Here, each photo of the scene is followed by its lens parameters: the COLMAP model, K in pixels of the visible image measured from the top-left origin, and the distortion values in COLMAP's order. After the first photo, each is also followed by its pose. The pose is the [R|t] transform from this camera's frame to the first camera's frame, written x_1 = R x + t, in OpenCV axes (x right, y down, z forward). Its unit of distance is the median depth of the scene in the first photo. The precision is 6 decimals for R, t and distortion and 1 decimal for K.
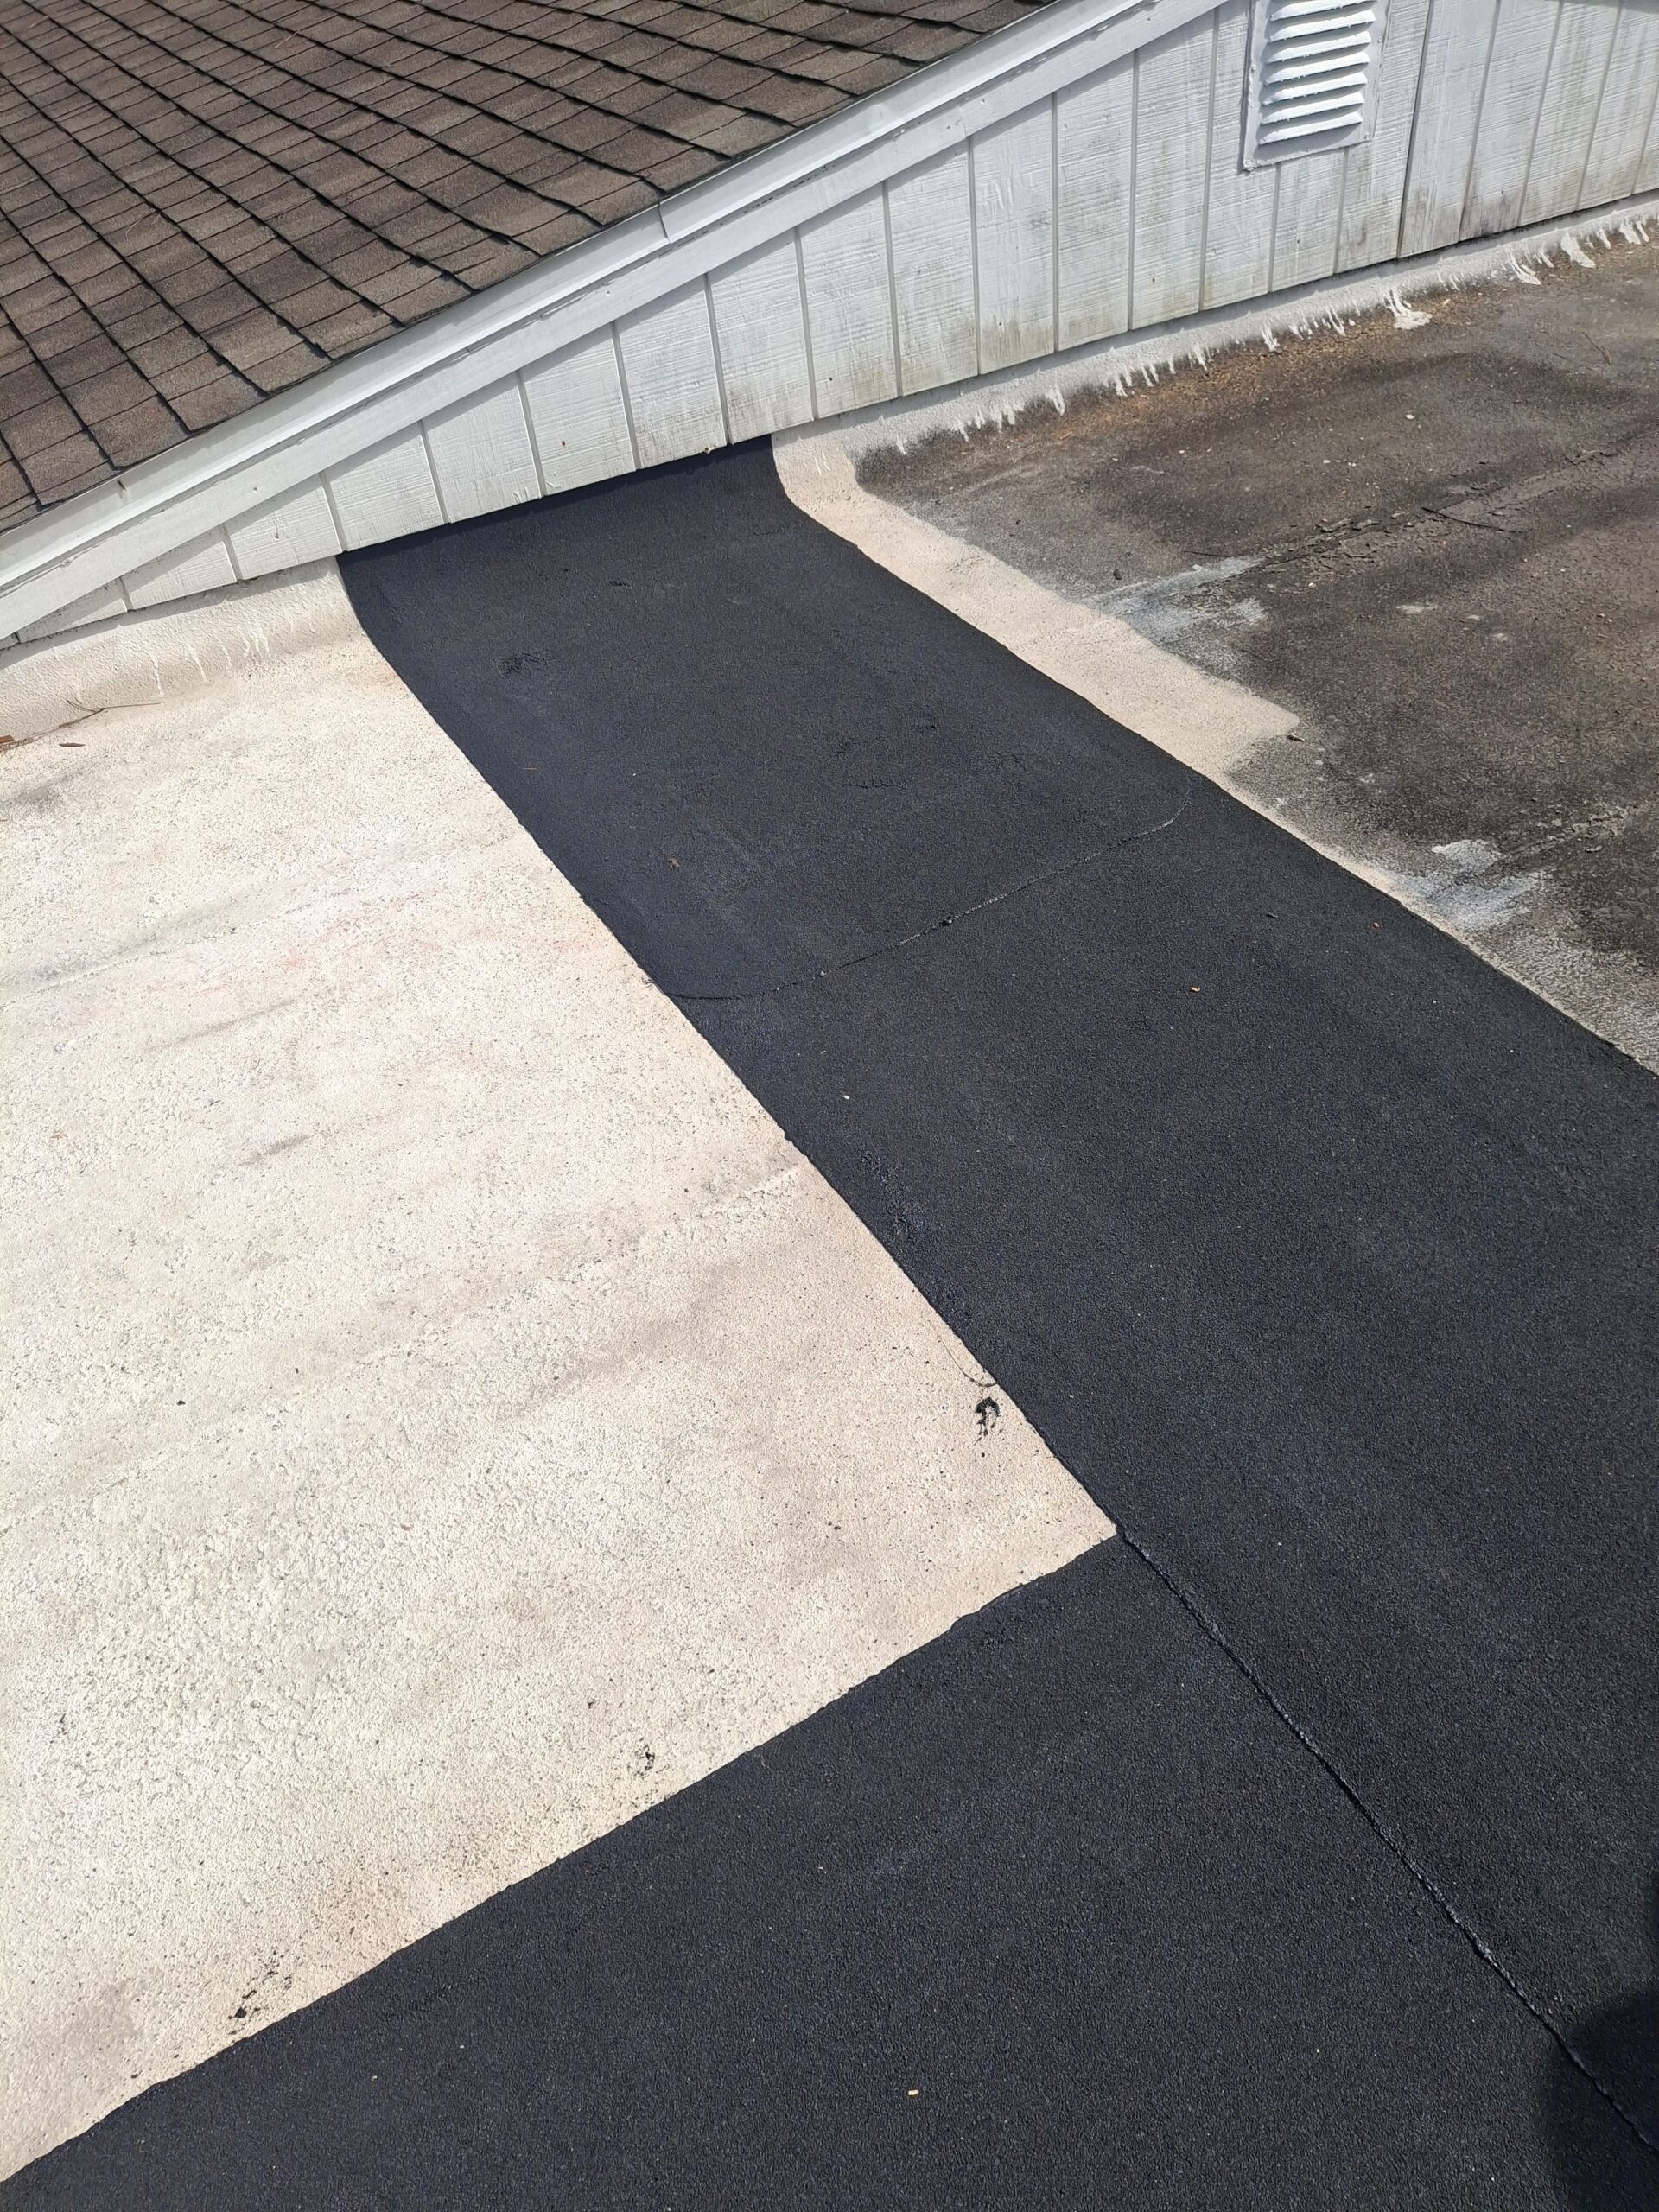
lens RADIAL K [[1625.7, 0, 828.8], [0, 1625.7, 1105.3], [0, 0, 1]] dist [-0.001244, 0.000010]
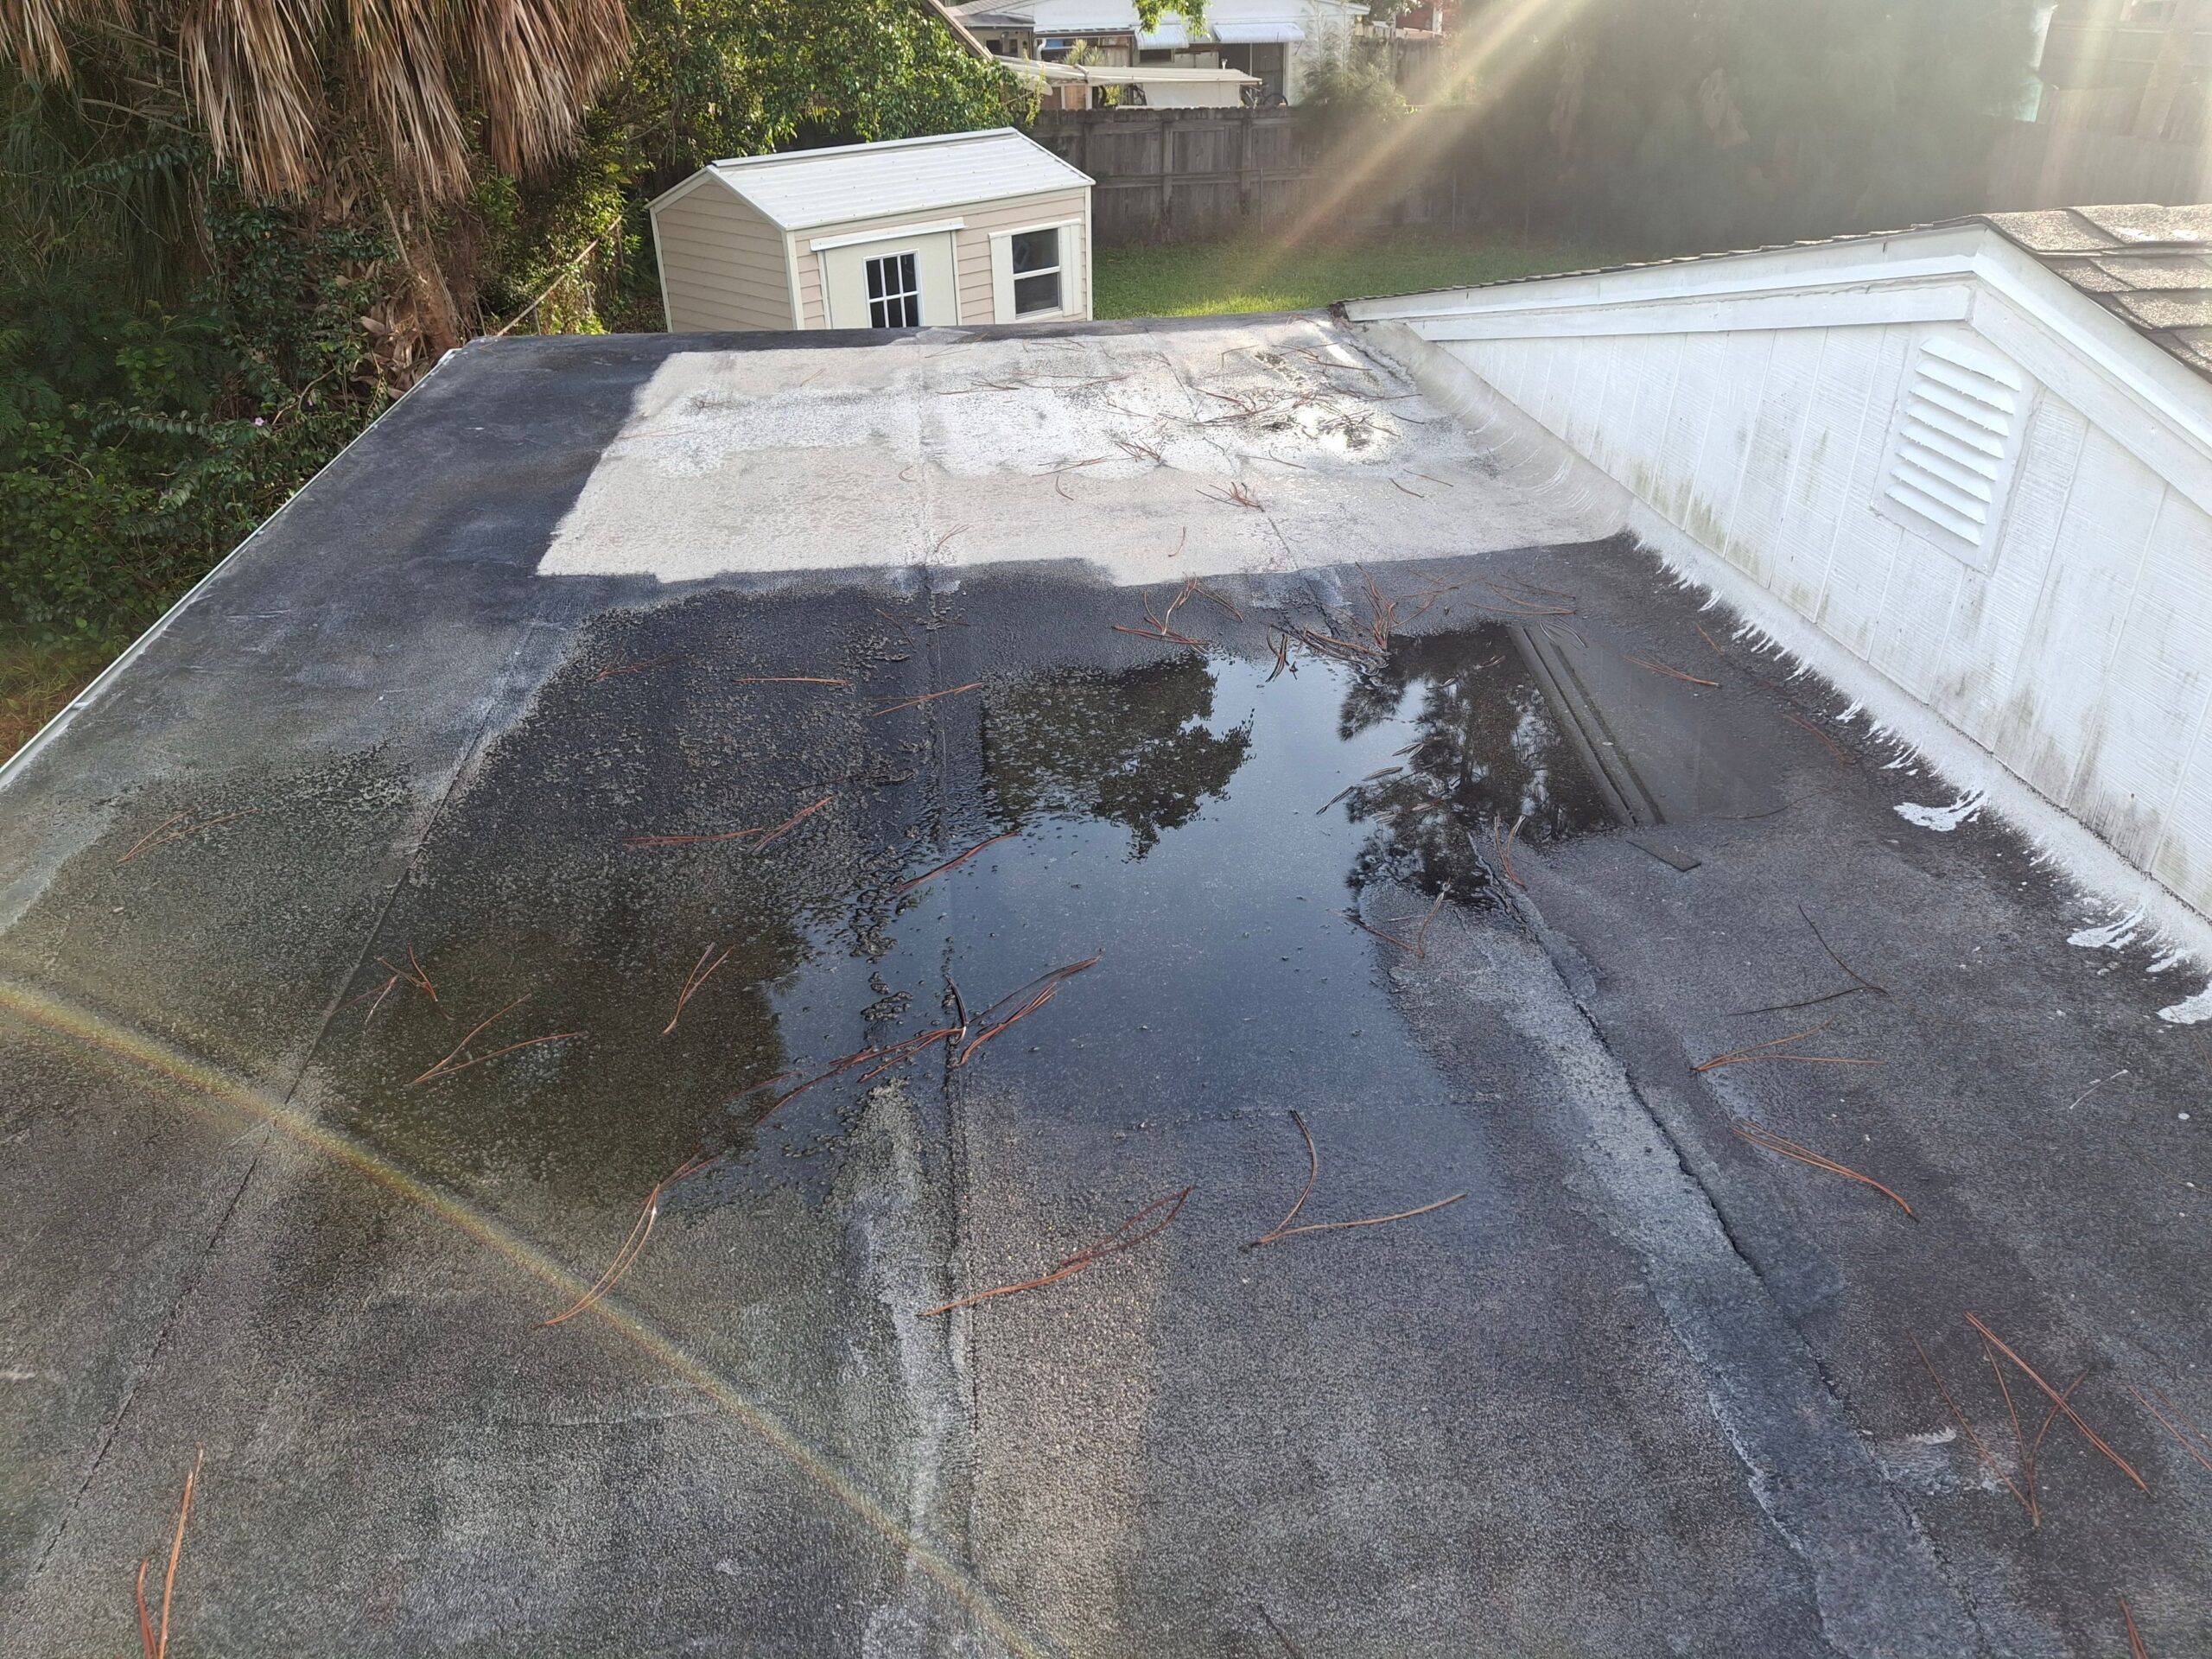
lens RADIAL K [[1625.7, 0, 1108.9], [0, 1625.7, 830.7], [0, 0, 1]] dist [-0.001244, 0.000010]
pose [[-0.394000, 0.498191, -0.772379, 1.099762], [-0.593540, 0.503720, 0.627676, -0.744407], [0.701765, 0.705742, 0.097231, 0.707703]]
